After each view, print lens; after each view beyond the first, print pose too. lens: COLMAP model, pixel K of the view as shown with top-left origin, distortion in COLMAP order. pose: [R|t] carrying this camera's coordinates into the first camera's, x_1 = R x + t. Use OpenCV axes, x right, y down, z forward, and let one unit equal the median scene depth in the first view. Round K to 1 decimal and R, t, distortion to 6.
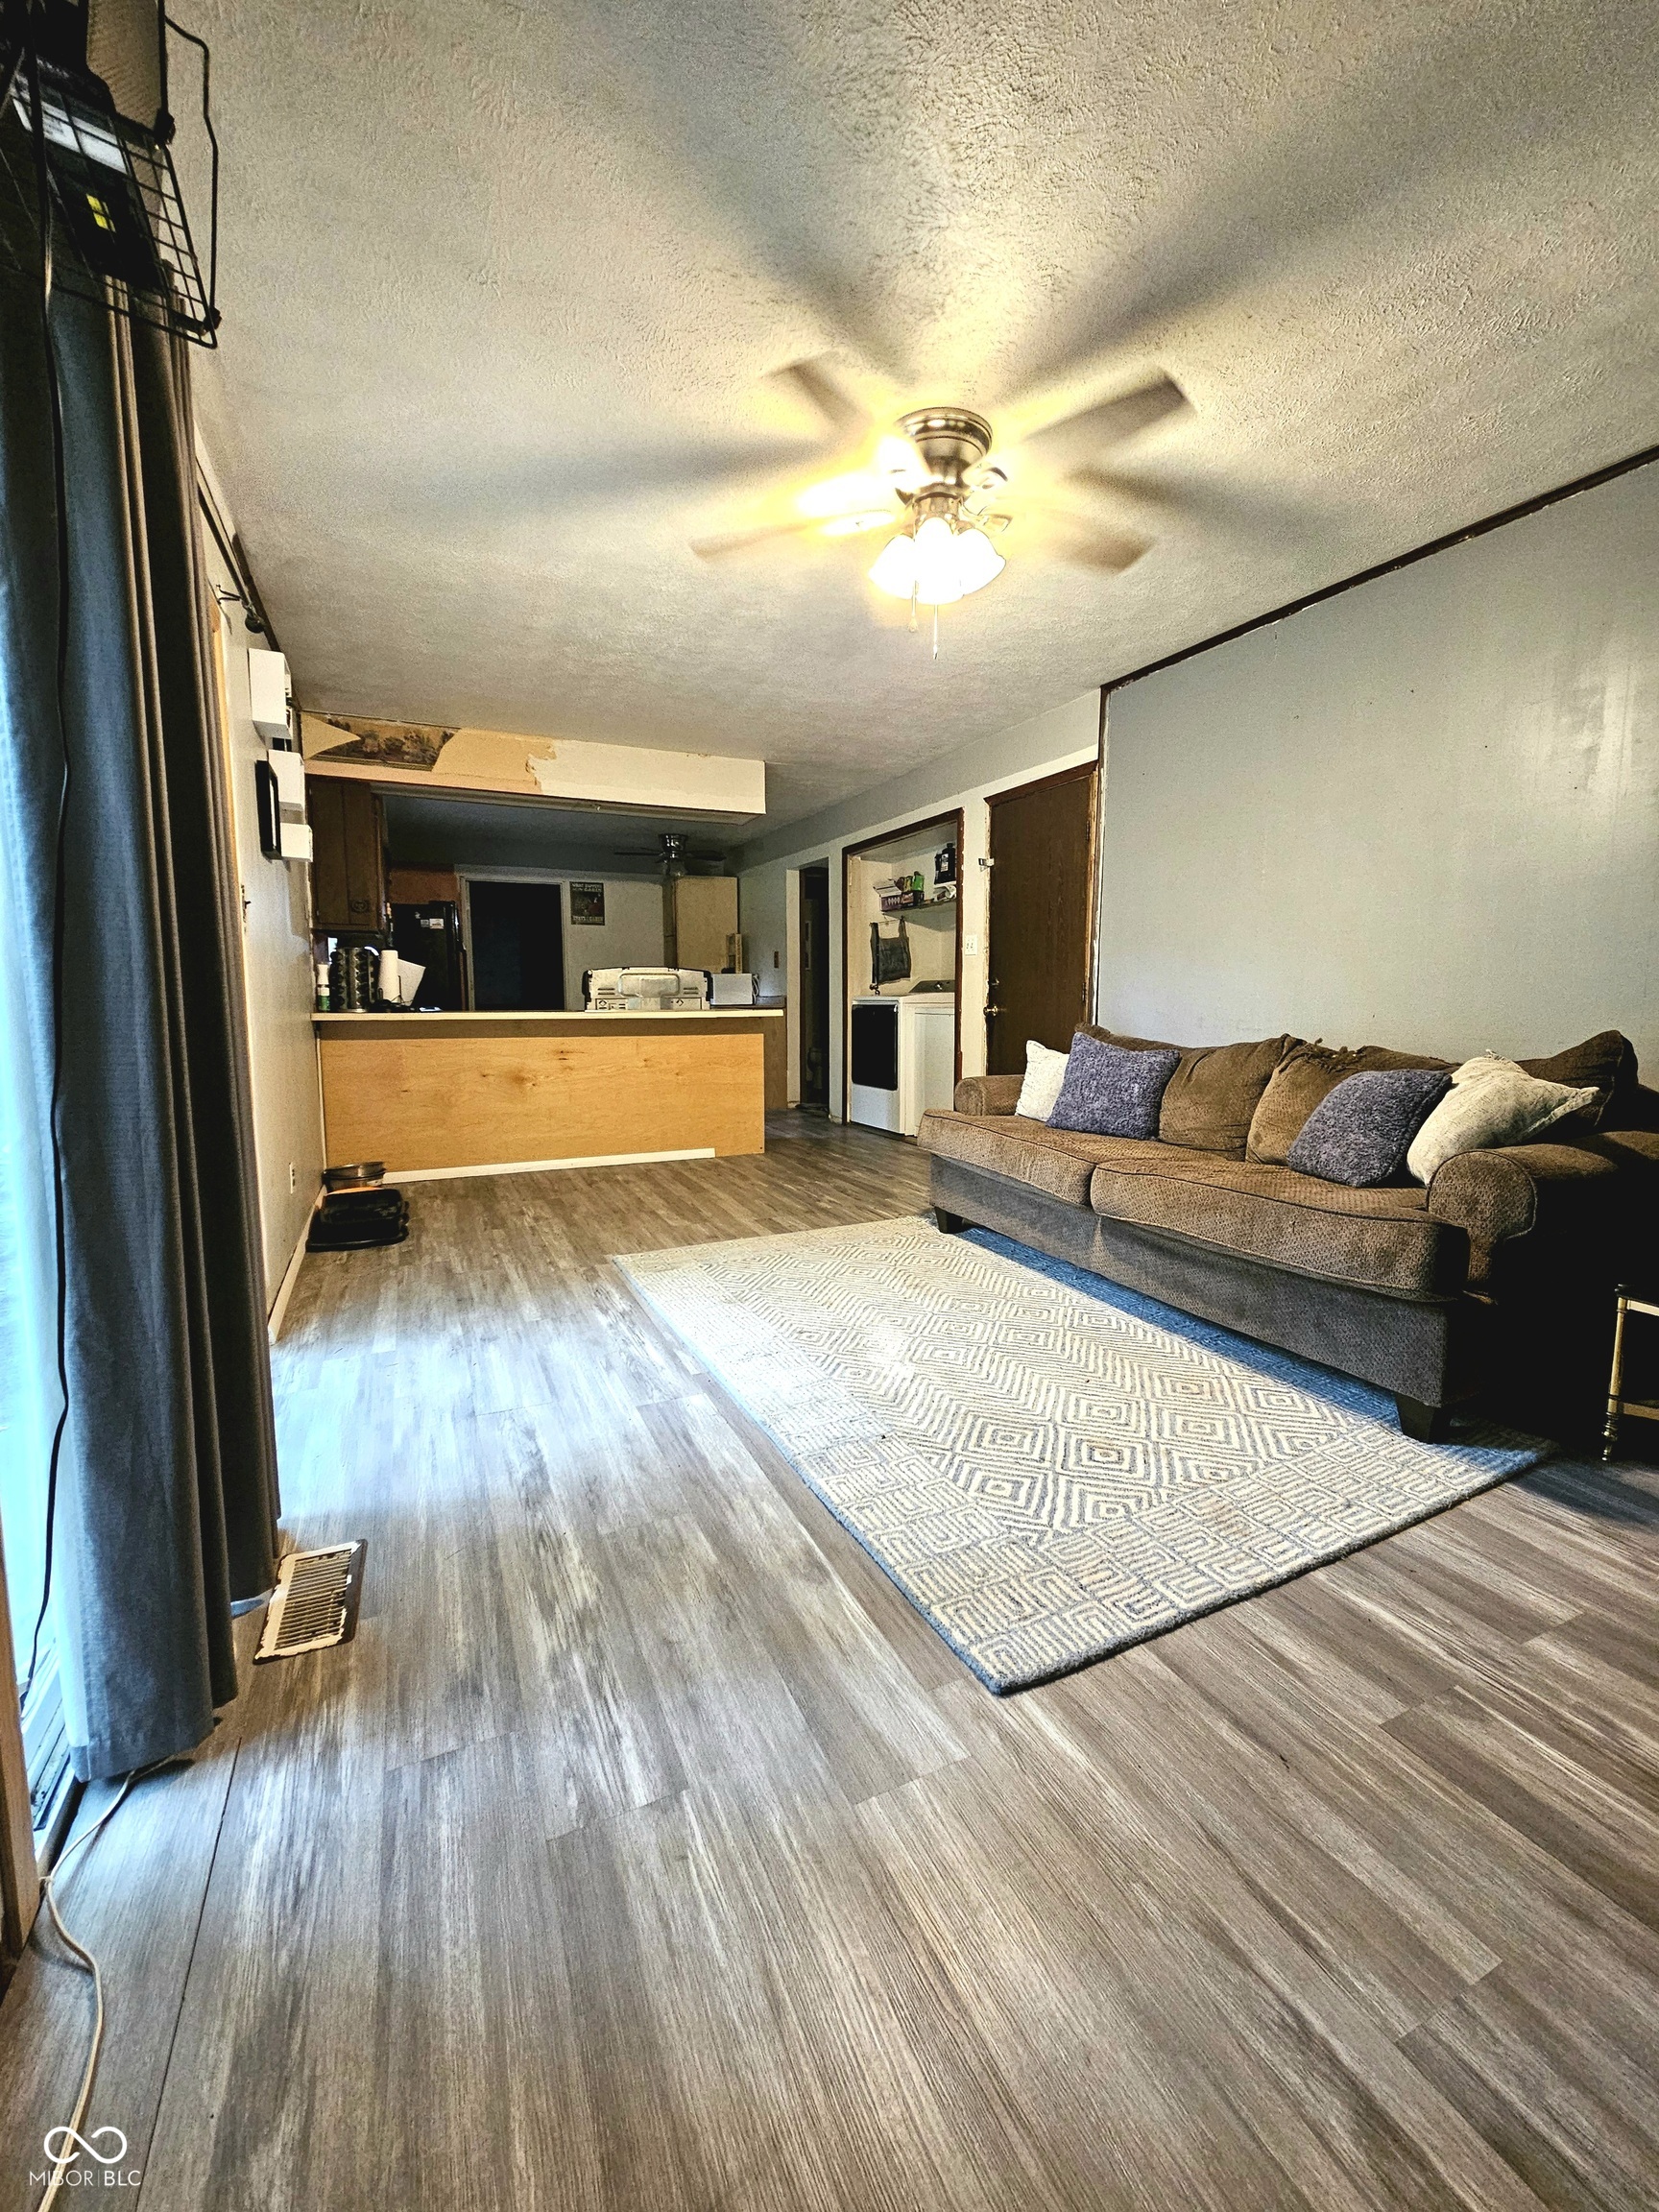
lens RADIAL K [[906.9, 0, 826.8], [0, 906.9, 1092.6], [0, 0, 1]] dist [-0.000692, 0.000180]
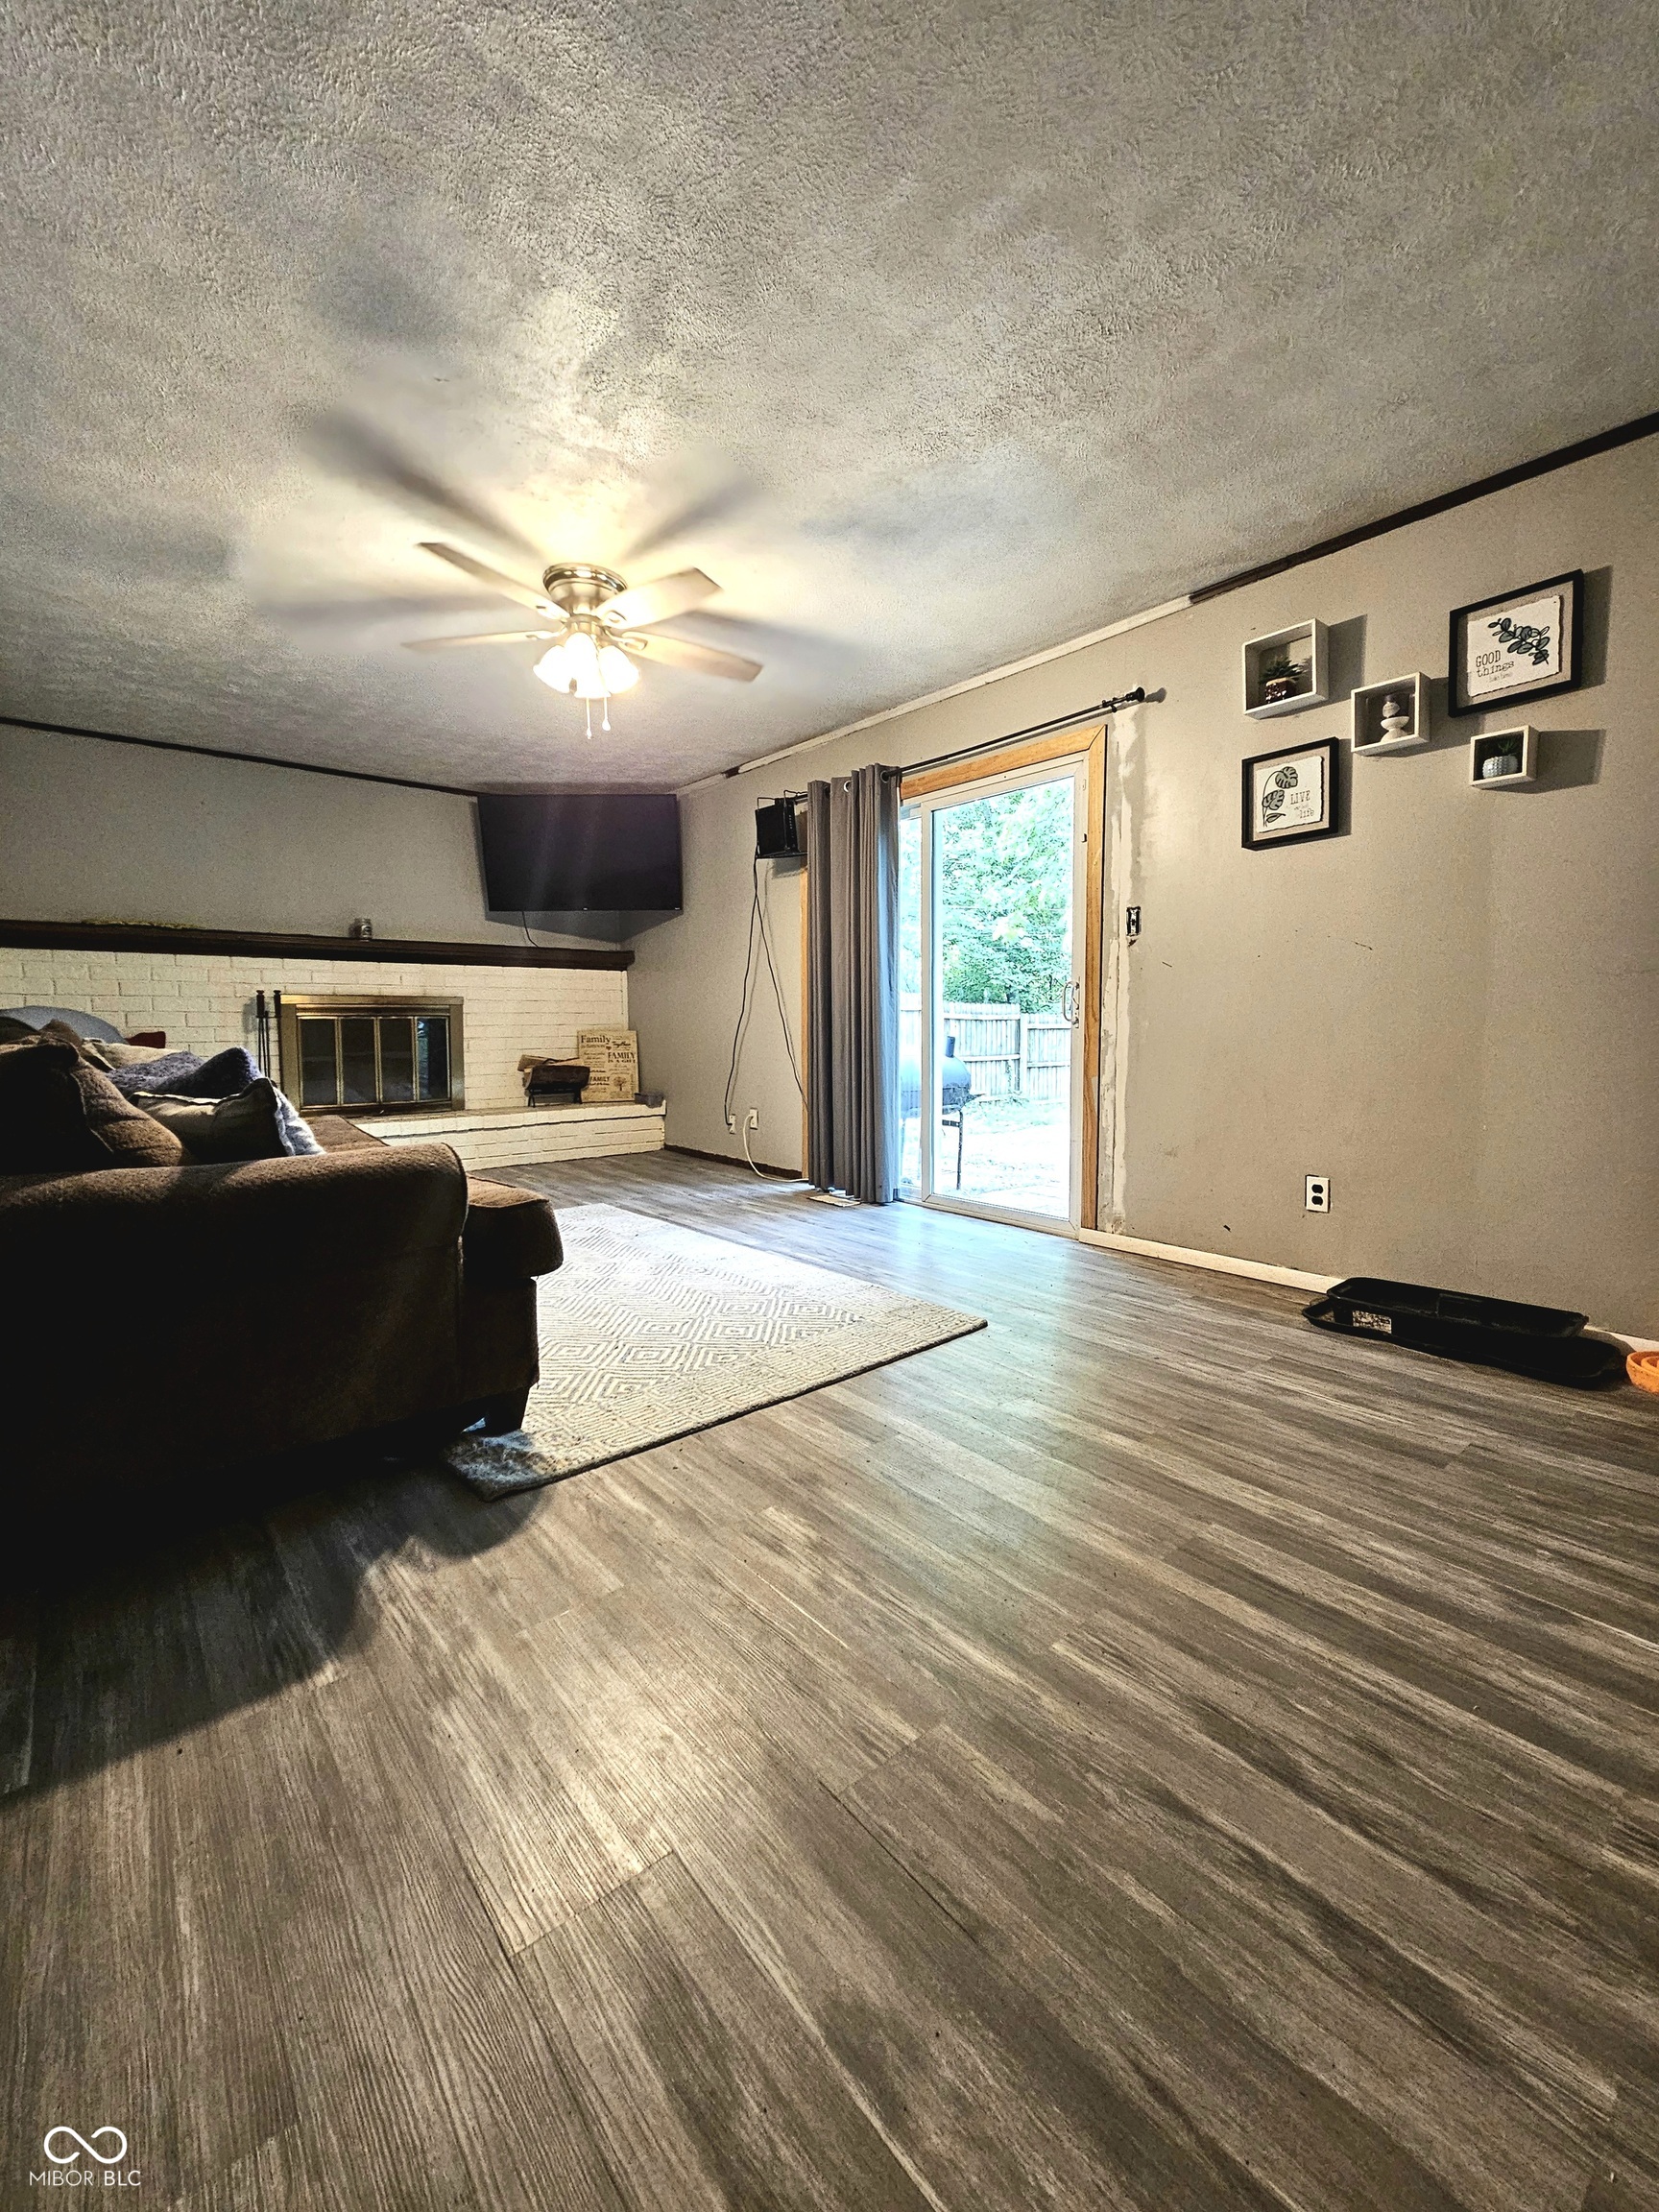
lens RADIAL K [[899.0, 0, 829.5], [0, 899.0, 1106.0], [0, 0, 1]] dist [-0.001174, 0.000052]
pose [[-0.964668, 0.030823, -0.261661, 0.101802], [-0.023551, 0.979070, 0.202156, -0.167214], [0.262415, 0.201176, -0.943751, 1.799189]]
